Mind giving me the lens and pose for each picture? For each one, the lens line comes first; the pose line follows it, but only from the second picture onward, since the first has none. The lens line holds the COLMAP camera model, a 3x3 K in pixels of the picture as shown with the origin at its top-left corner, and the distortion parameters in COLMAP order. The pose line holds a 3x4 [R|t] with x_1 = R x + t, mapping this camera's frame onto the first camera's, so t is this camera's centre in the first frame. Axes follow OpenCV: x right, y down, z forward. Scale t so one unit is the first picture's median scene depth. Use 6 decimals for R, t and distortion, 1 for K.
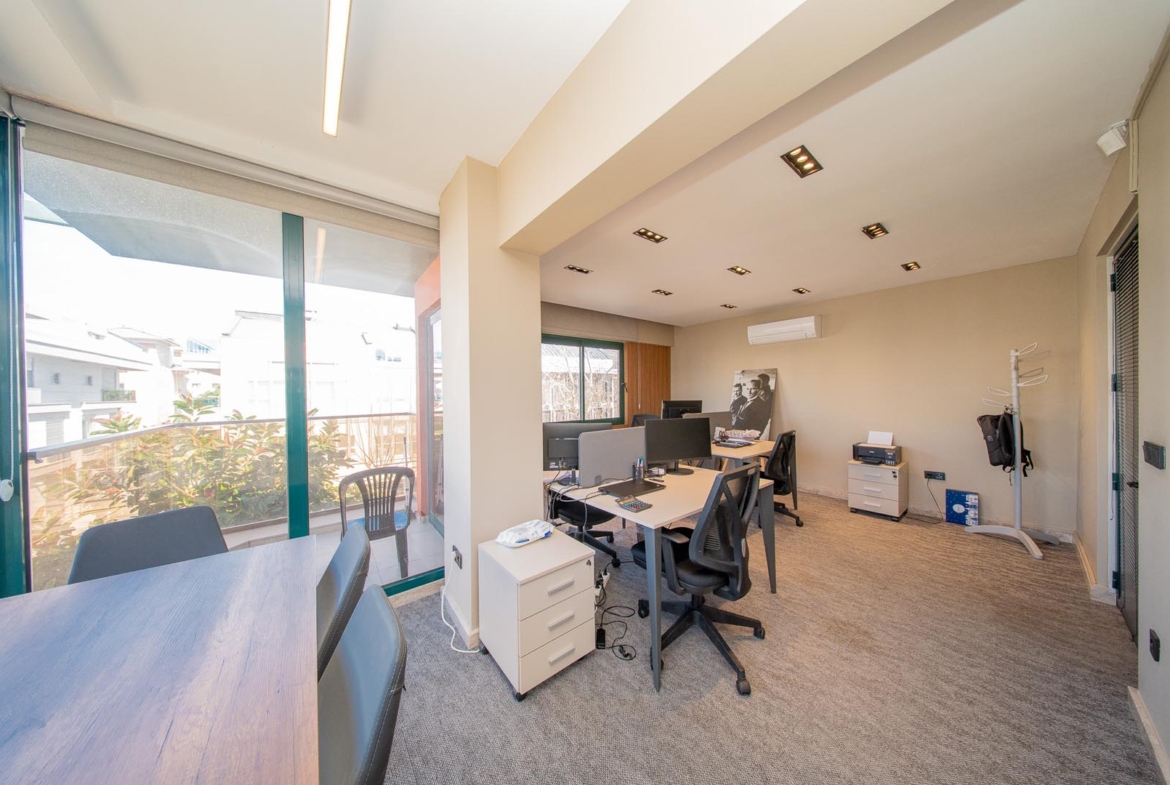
lens RADIAL K [[341.1, 0, 589.8], [0, 341.1, 392.5], [0, 0, 1]] dist [-0.004866, -0.000425]
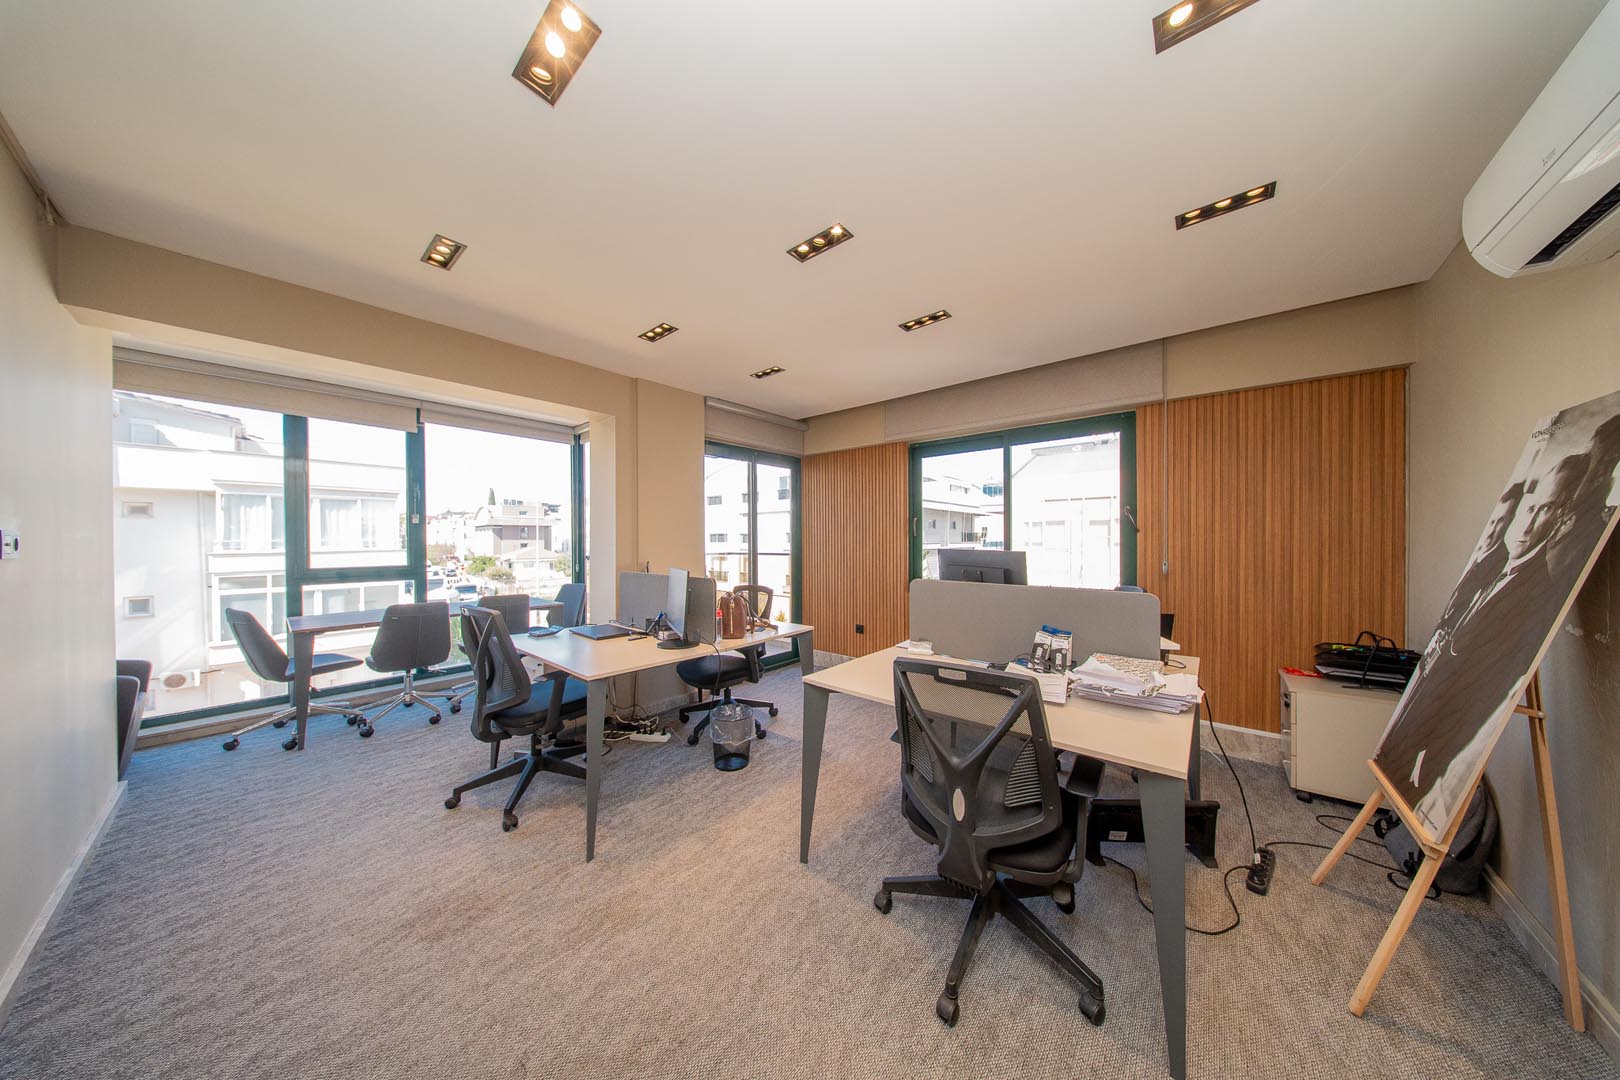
lens RADIAL K [[472.3, 0, 813.6], [0, 472.3, 547.5], [0, 0, 1]] dist [-0.004866, -0.000425]
pose [[0.193625, 0.023787, -0.980787, 0.958162], [0.005474, 0.999664, 0.025325, 0.004747], [0.981060, -0.010272, 0.193429, 0.825717]]
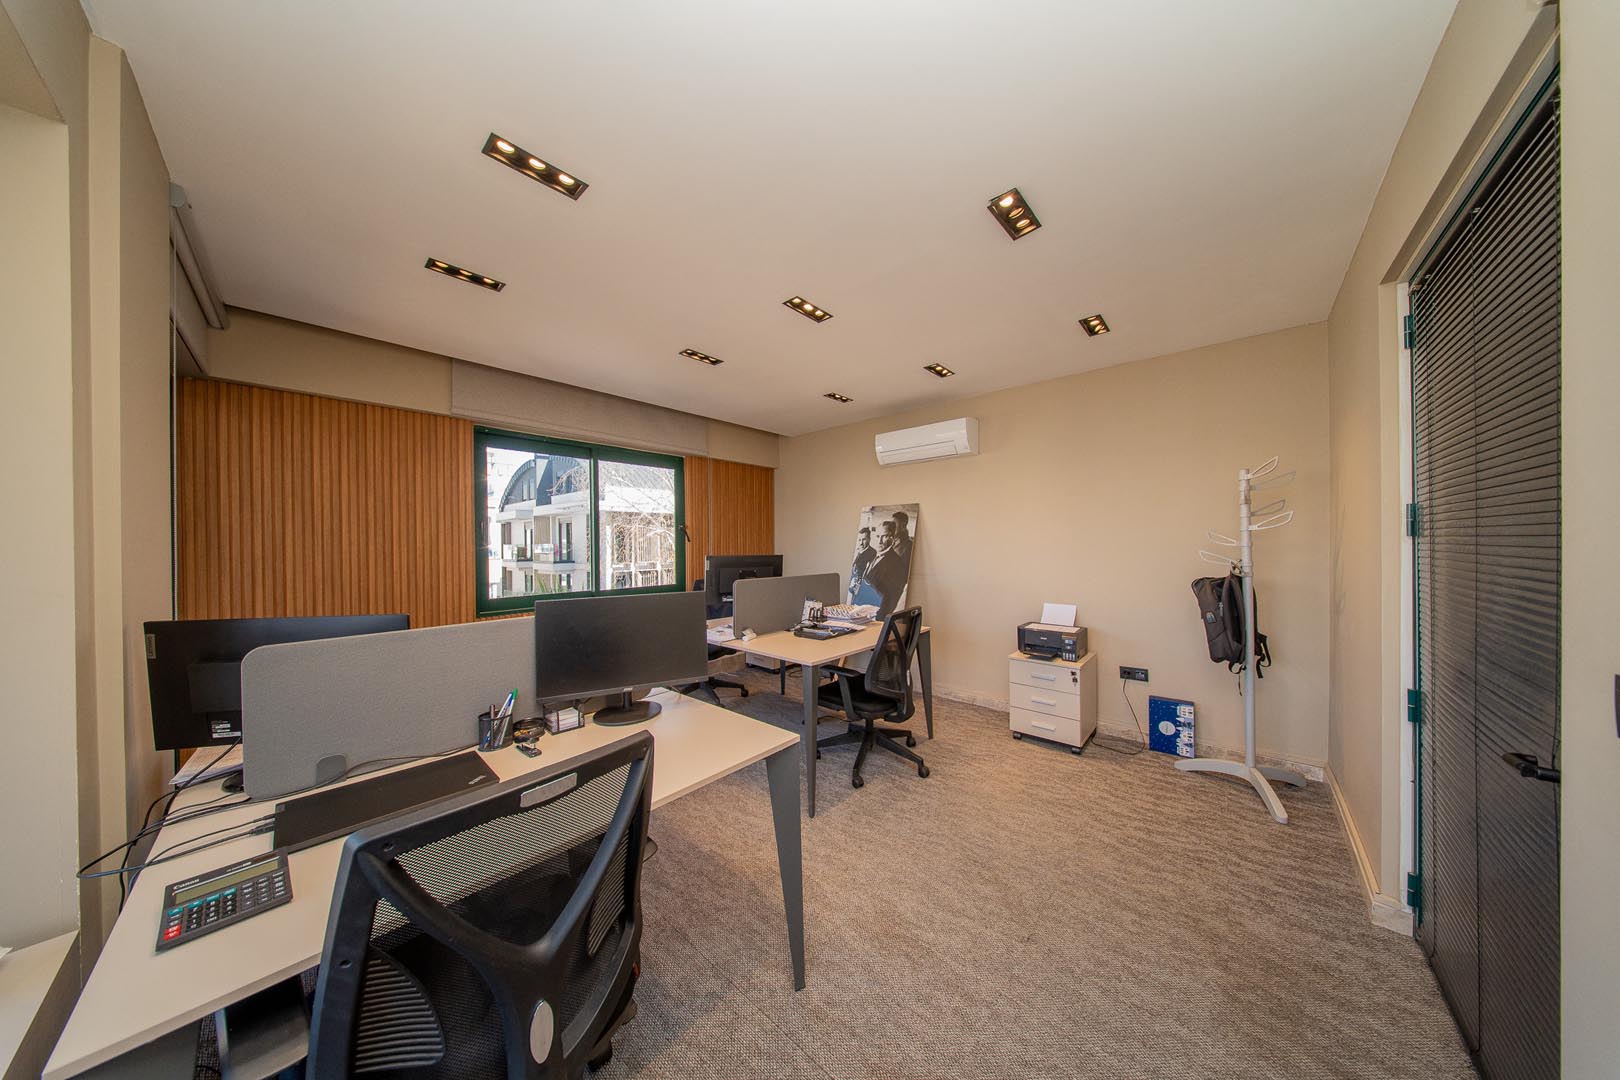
lens RADIAL K [[472.3, 0, 810.8], [0, 472.3, 541.9], [0, 0, 1]] dist [-0.004866, -0.000425]
pose [[0.985766, 0.000540, 0.168123, 0.294223], [-0.000094, 0.999996, -0.002659, 0.004480], [-0.168124, 0.002605, 0.985762, 0.253339]]
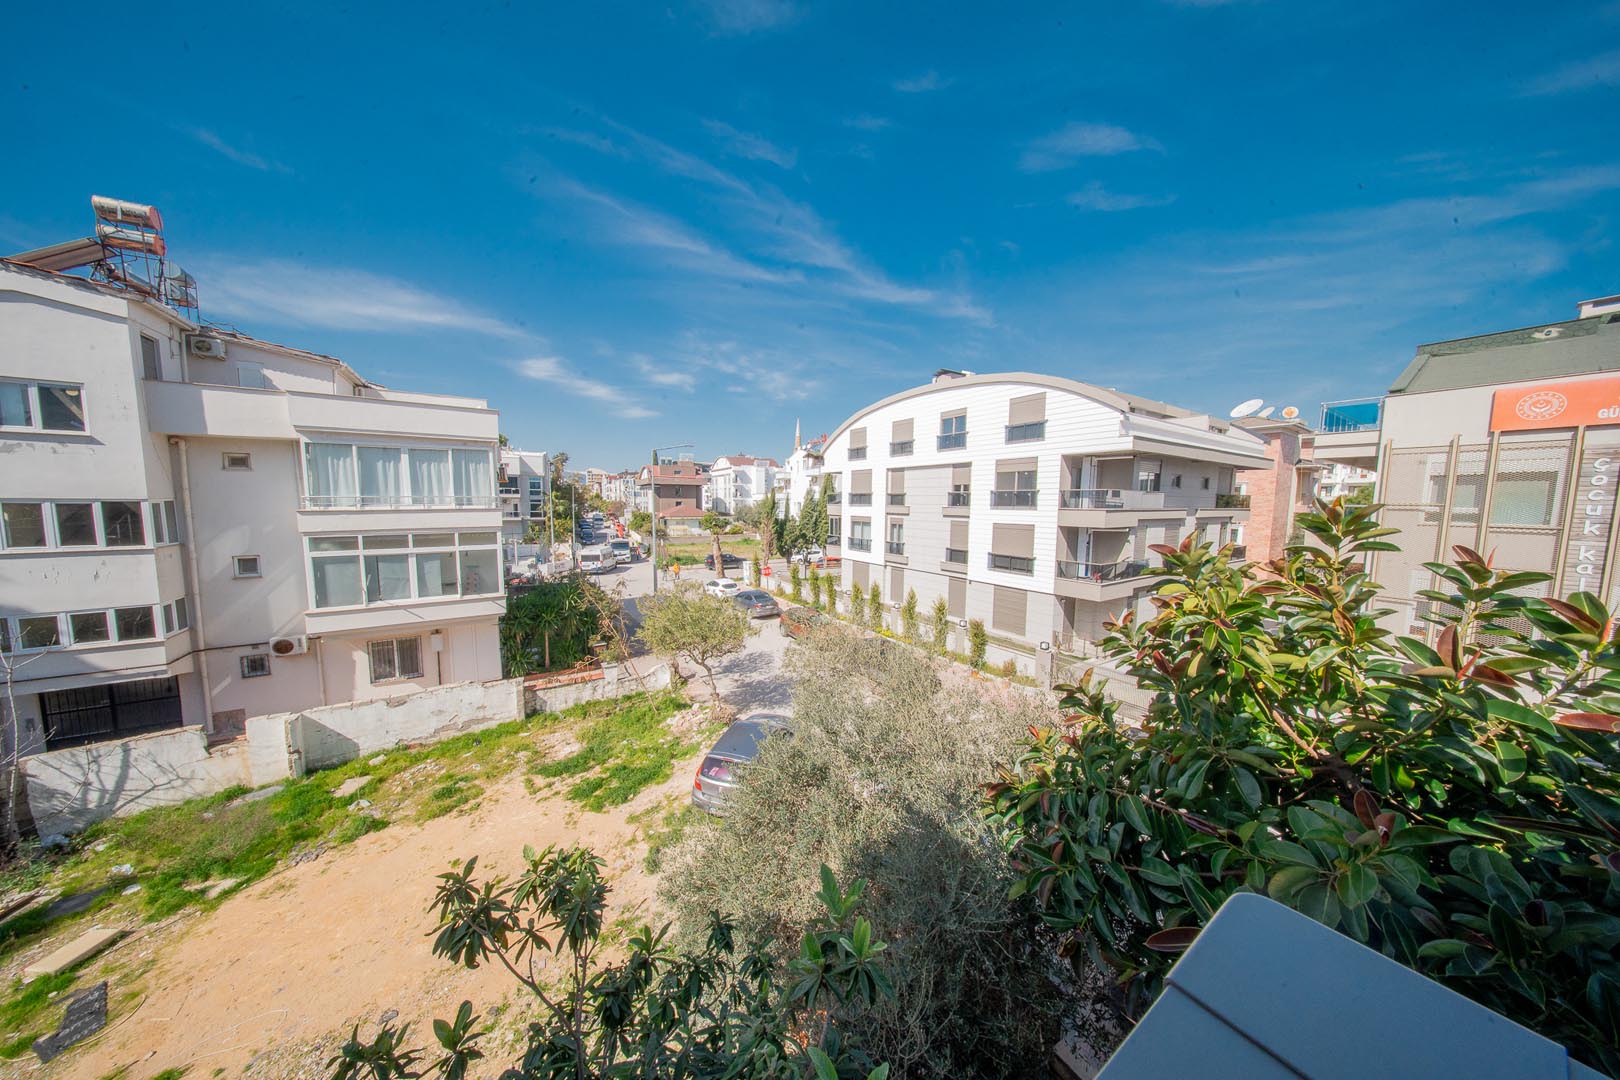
lens RADIAL K [[472.3, 0, 802.1], [0, 472.3, 545.5], [0, 0, 1]] dist [-0.004866, -0.000425]
pose [[-0.125032, 0.101463, -0.986951, -0.972327], [-0.003808, 0.994701, 0.102742, 0.013477], [0.992145, 0.016604, -0.123983, 0.784679]]
